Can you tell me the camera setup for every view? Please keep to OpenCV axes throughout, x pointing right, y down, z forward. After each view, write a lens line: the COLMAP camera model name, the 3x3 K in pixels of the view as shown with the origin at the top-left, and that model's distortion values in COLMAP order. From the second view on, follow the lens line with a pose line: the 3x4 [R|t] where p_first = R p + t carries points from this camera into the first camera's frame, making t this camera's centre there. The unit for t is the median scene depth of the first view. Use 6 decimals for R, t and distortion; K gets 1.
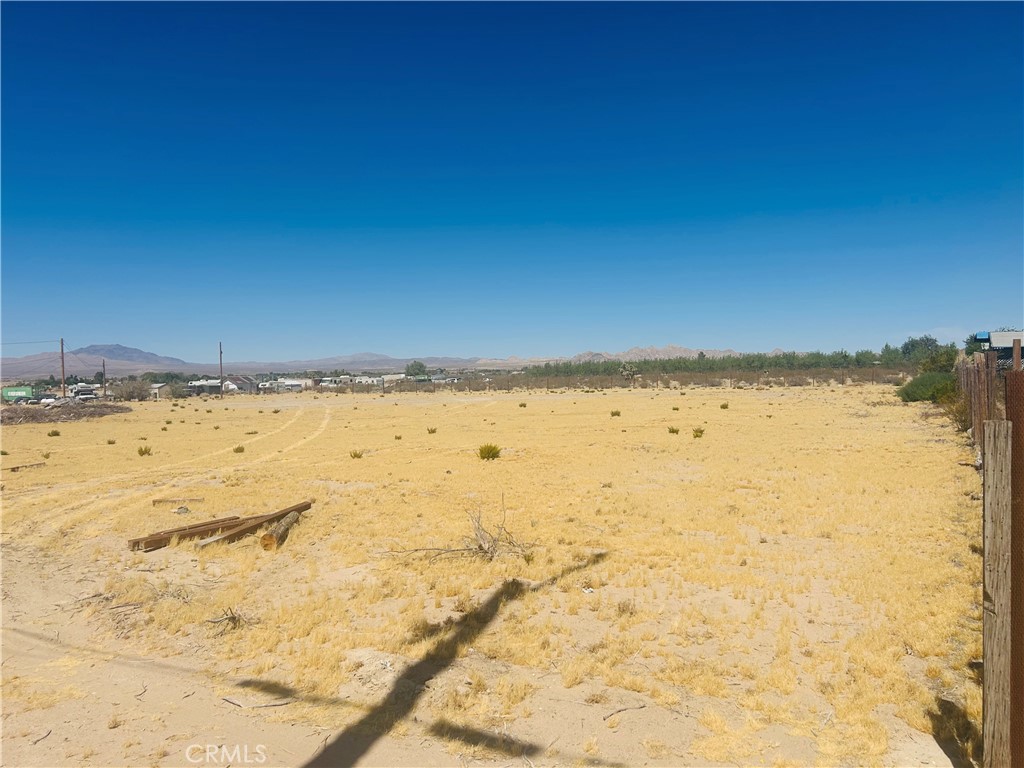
lens RADIAL K [[768.1, 0, 510.6], [0, 768.1, 377.3], [0, 0, 1]] dist [0.052695, -0.057854]
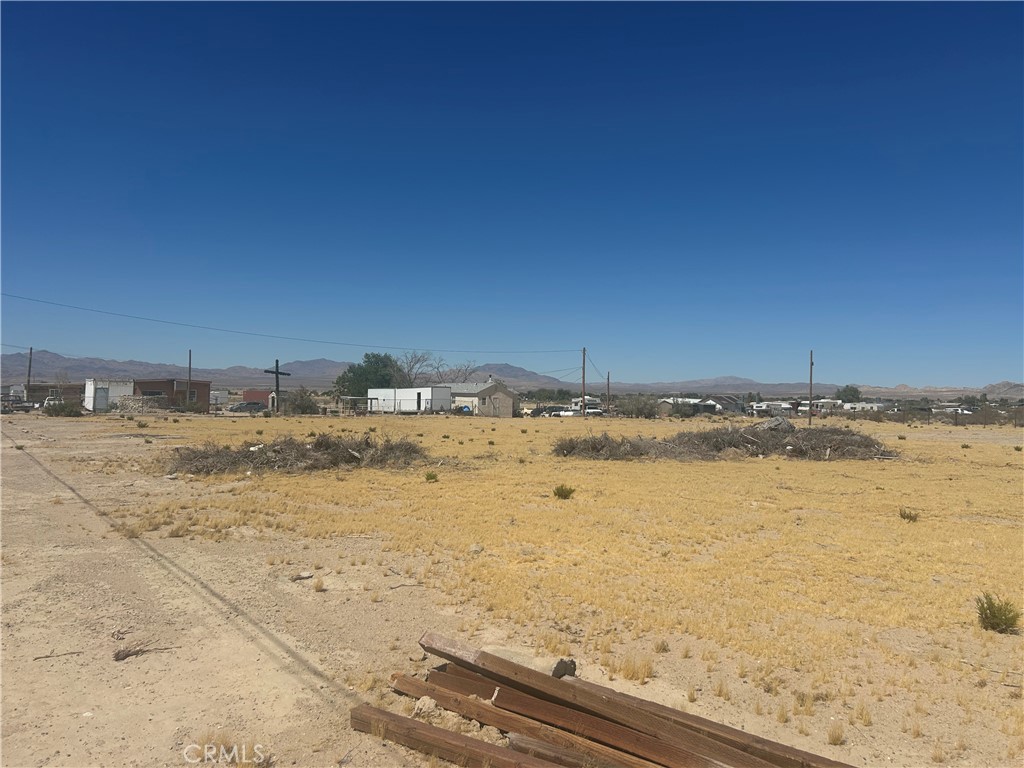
lens RADIAL K [[768.1, 0, 512.7], [0, 768.1, 384.3], [0, 0, 1]] dist [0.052695, -0.057854]
pose [[0.896528, 0.032235, -0.441813, -0.224512], [-0.041215, 0.999093, -0.010740, 0.006921], [0.441066, 0.027838, 0.897043, 0.129790]]
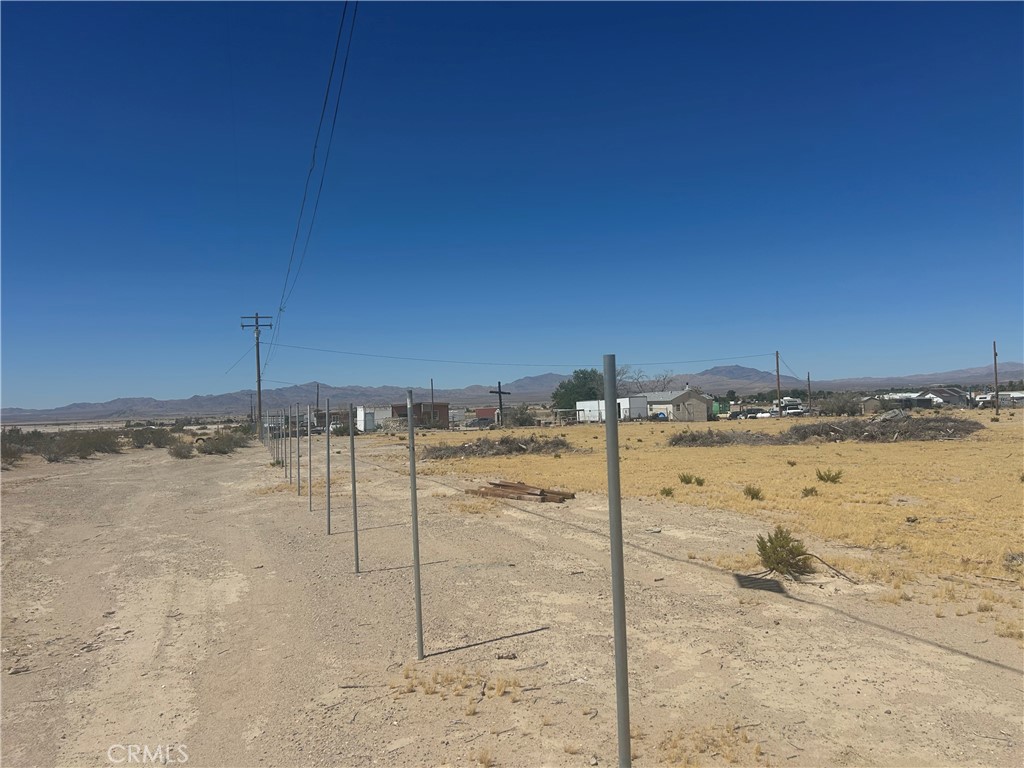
lens RADIAL K [[768.1, 0, 511.8], [0, 768.1, 387.6], [0, 0, 1]] dist [0.052695, -0.057854]
pose [[0.730561, -0.021056, -0.682523, -0.145700], [0.015133, 0.999778, -0.014645, 0.004465], [0.682680, 0.000371, 0.730717, 0.062965]]
